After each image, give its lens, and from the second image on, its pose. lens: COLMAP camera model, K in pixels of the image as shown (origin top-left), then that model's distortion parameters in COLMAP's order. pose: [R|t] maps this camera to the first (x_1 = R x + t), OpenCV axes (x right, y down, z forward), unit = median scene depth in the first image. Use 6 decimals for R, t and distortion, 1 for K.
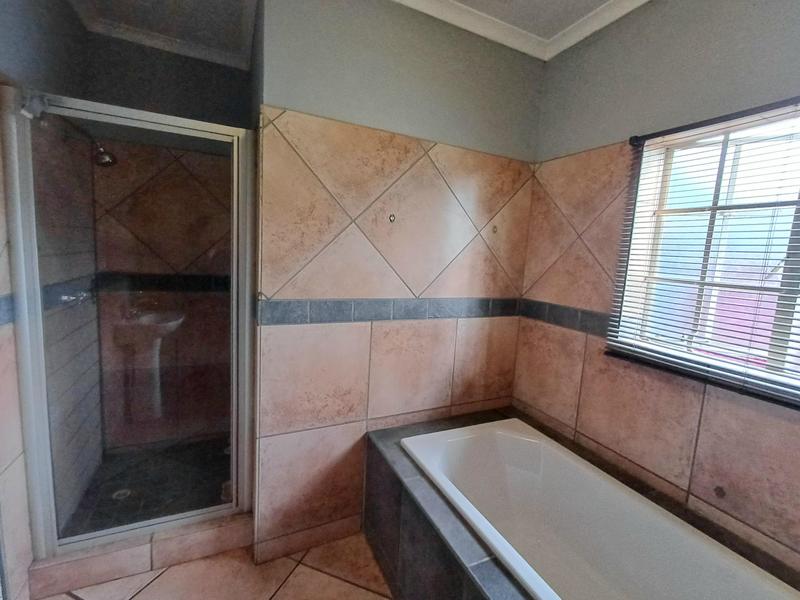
lens RADIAL K [[365.5, 0, 401.5], [0, 365.5, 300.8], [0, 0, 1]] dist [0.003790, -0.000408]
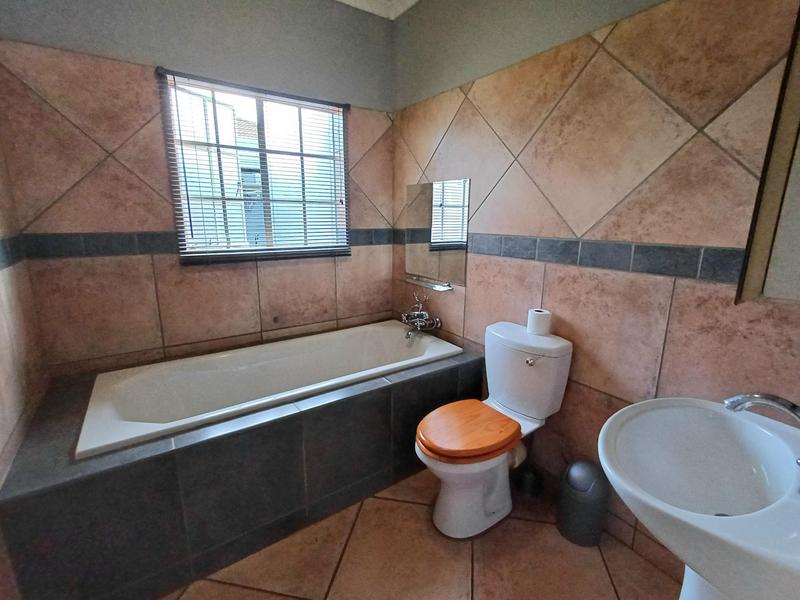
lens RADIAL K [[365.5, 0, 400.5], [0, 365.5, 296.0], [0, 0, 1]] dist [0.003790, -0.000408]
pose [[-0.163661, -0.274153, 0.947658, -0.657748], [0.110653, 0.949447, 0.293780, -0.027089], [-0.980291, 0.152942, -0.125051, 0.468746]]
